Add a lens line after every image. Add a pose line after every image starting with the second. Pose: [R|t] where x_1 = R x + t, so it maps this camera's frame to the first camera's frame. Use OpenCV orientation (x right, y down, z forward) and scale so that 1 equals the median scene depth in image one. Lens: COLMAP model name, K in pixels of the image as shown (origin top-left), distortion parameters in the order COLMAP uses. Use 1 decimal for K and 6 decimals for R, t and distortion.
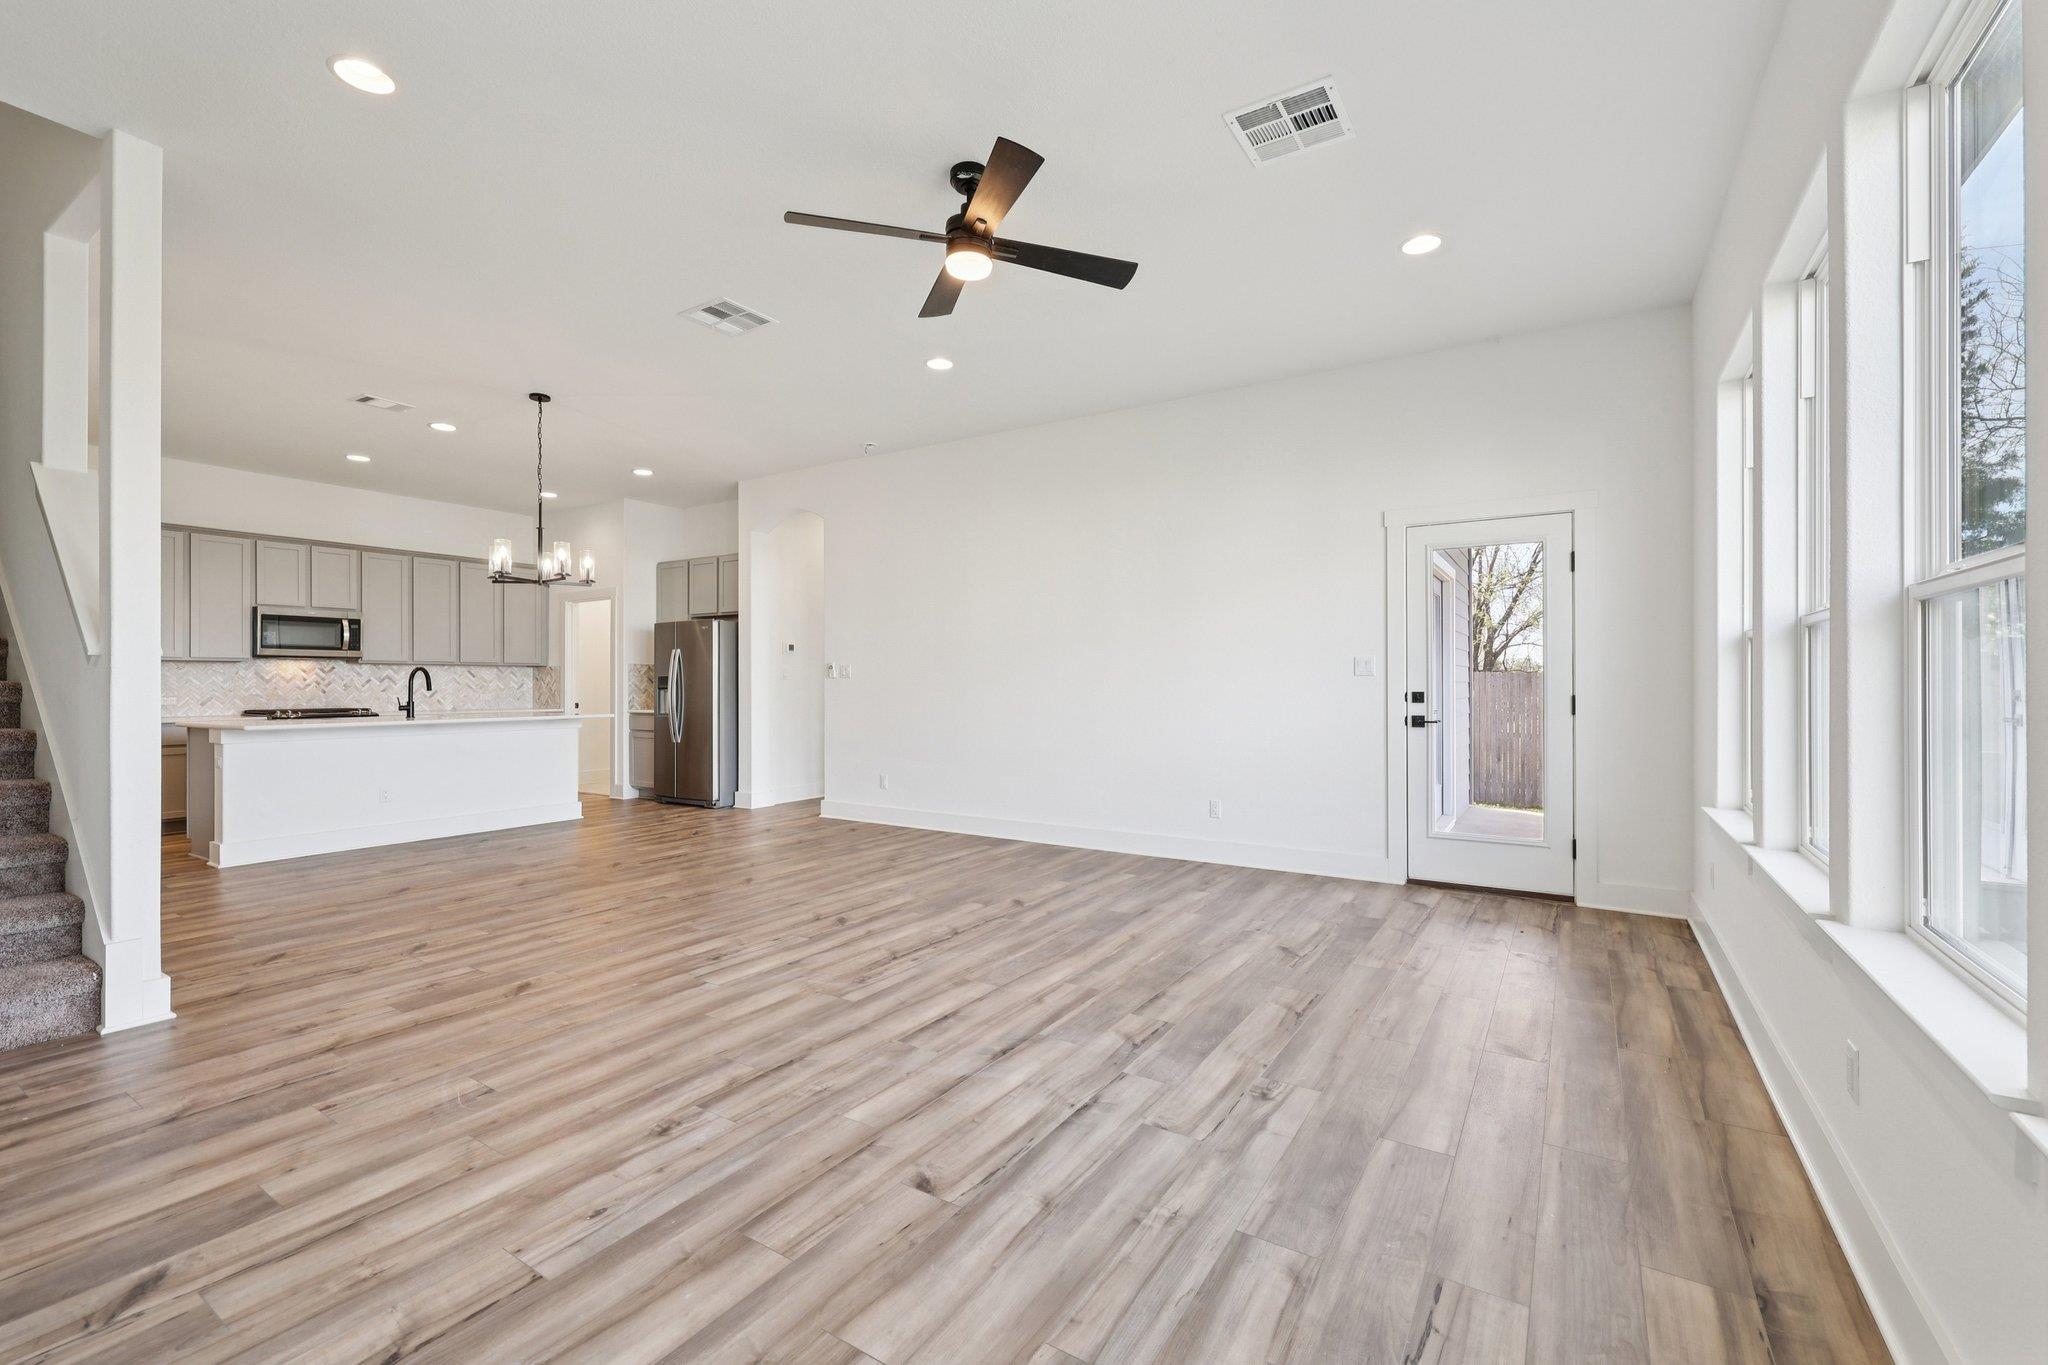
lens RADIAL K [[862.5, 0, 1024.9], [0, 862.5, 682.7], [0, 0, 1]] dist [0.002345, -0.000050]
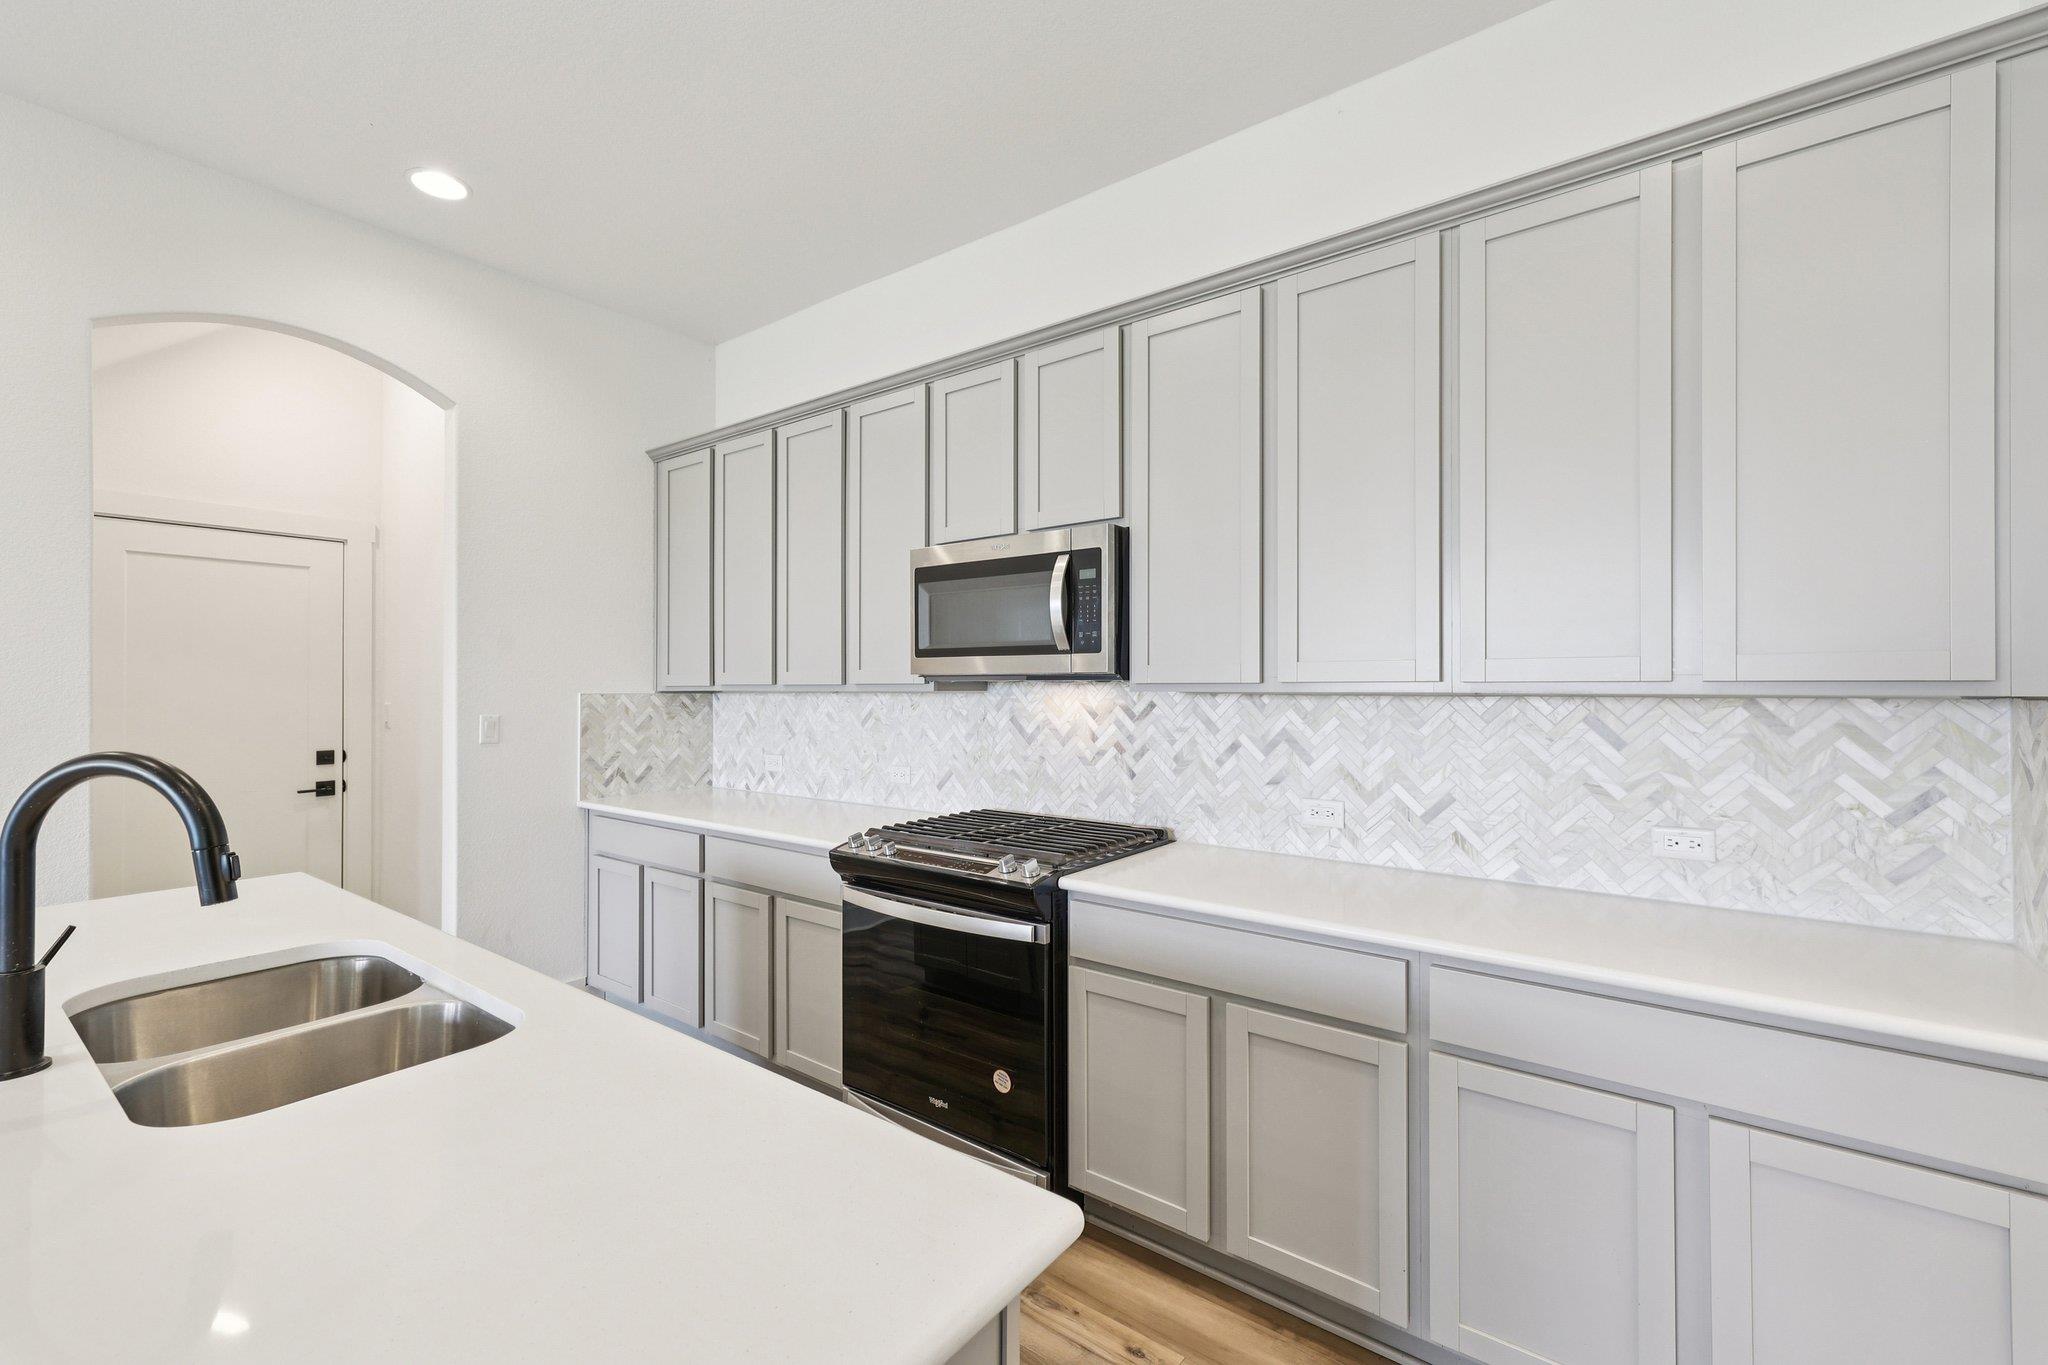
lens RADIAL K [[862.5, 0, 1026.1], [0, 862.5, 680.6], [0, 0, 1]] dist [0.002345, -0.000050]
pose [[-0.078713, -0.004617, -0.996887, -0.939979], [0.002611, 0.999985, -0.004838, -0.051737], [0.996894, -0.002984, -0.078700, 1.993507]]
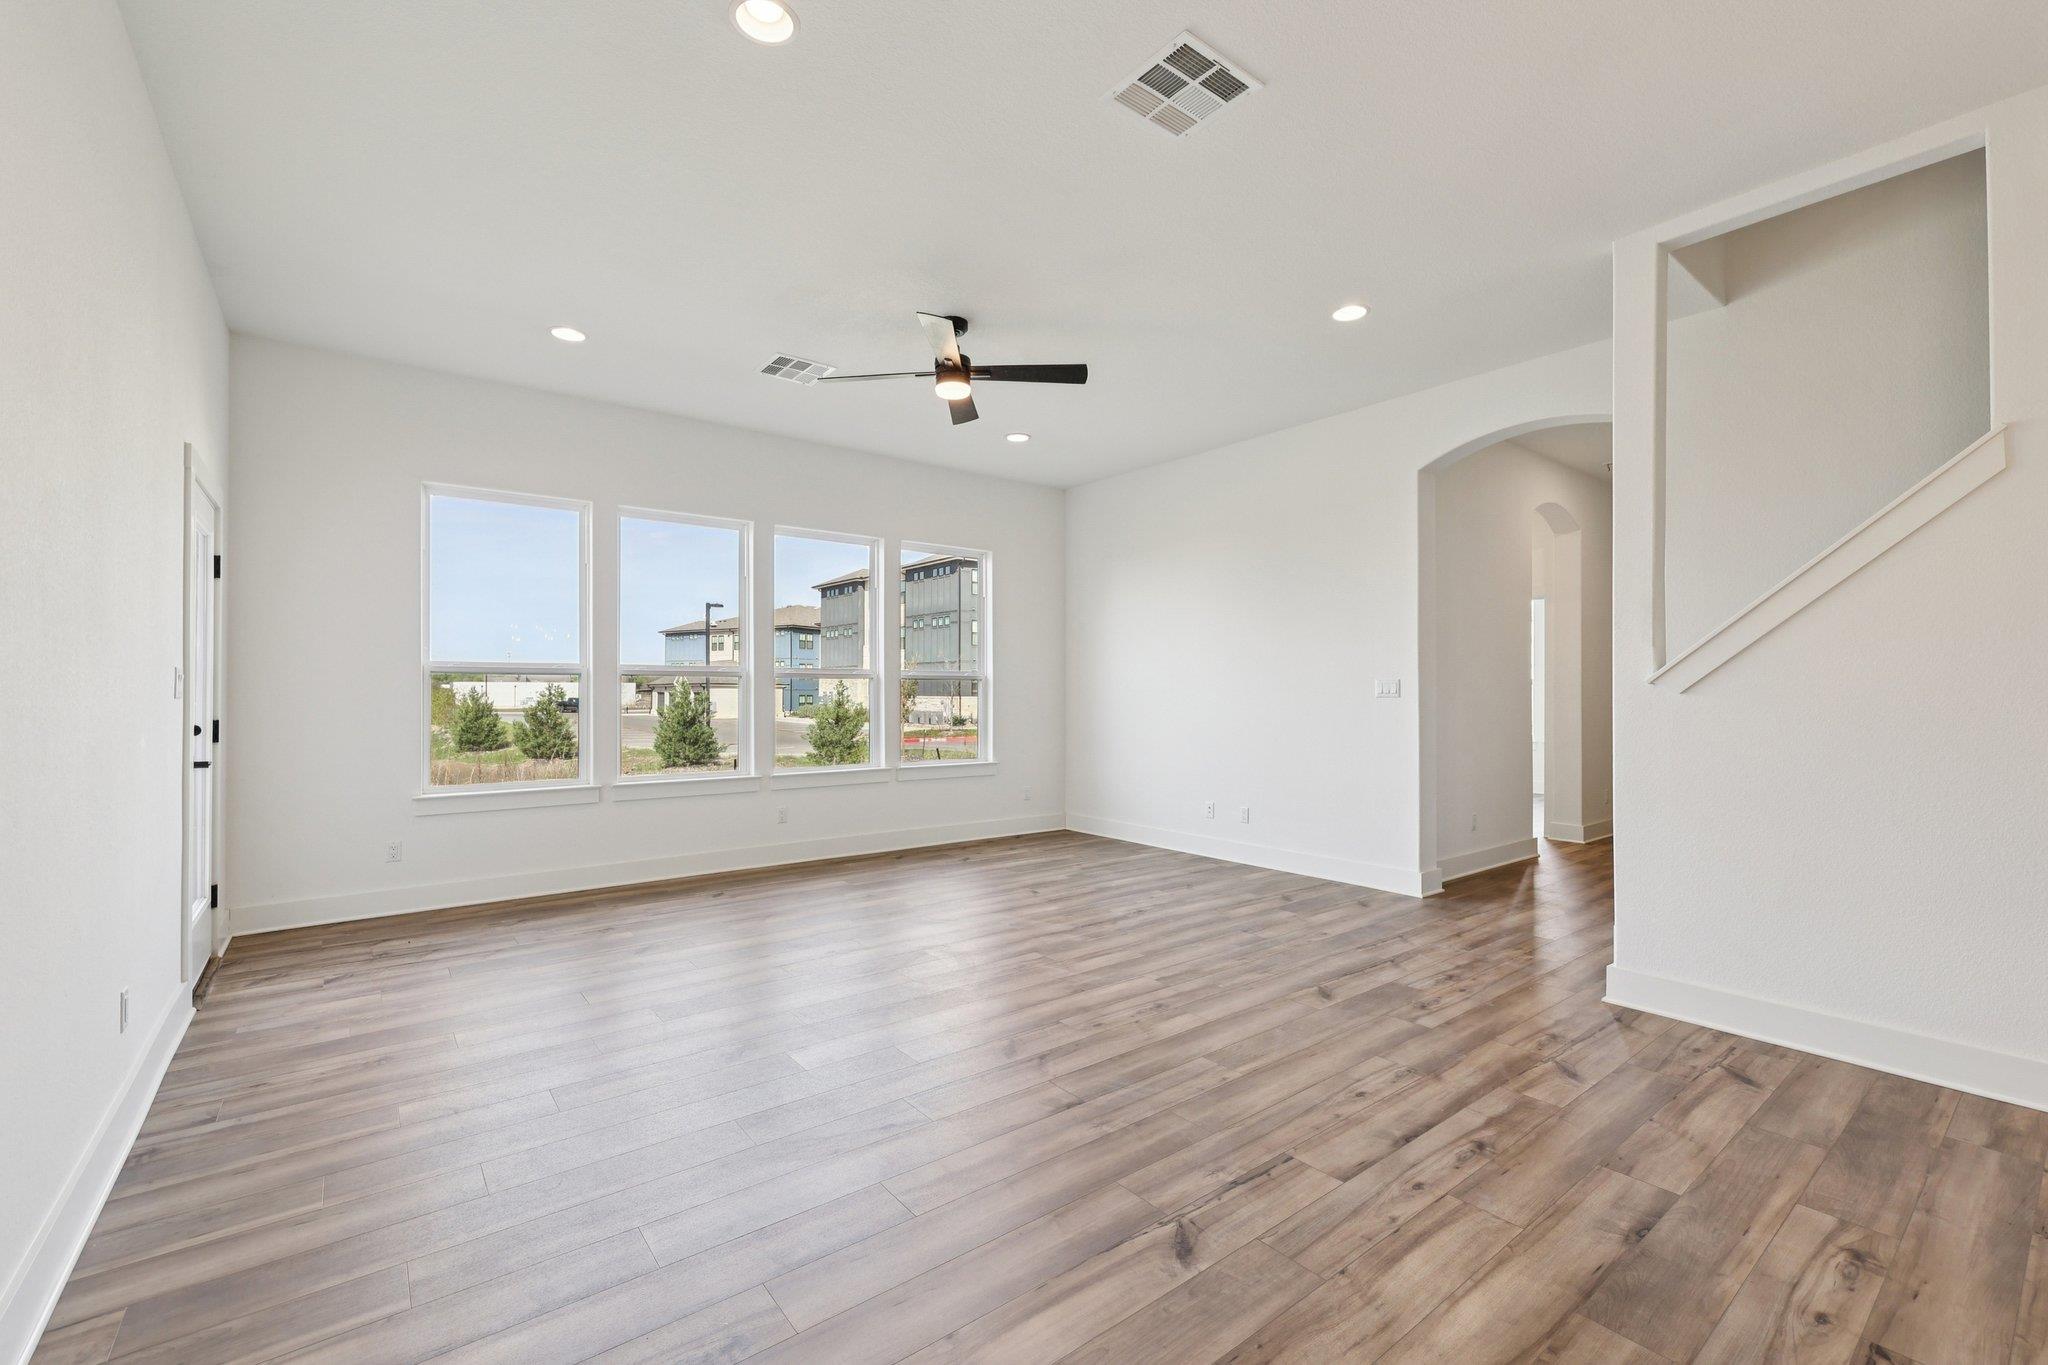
lens RADIAL K [[862.5, 0, 1030.5], [0, 862.5, 681.3], [0, 0, 1]] dist [0.002345, -0.000050]
pose [[-0.945504, 0.001008, 0.325609, -0.485585], [-0.002755, 0.999935, -0.011096, -0.016924], [-0.325598, -0.011389, -0.945440, 1.766872]]
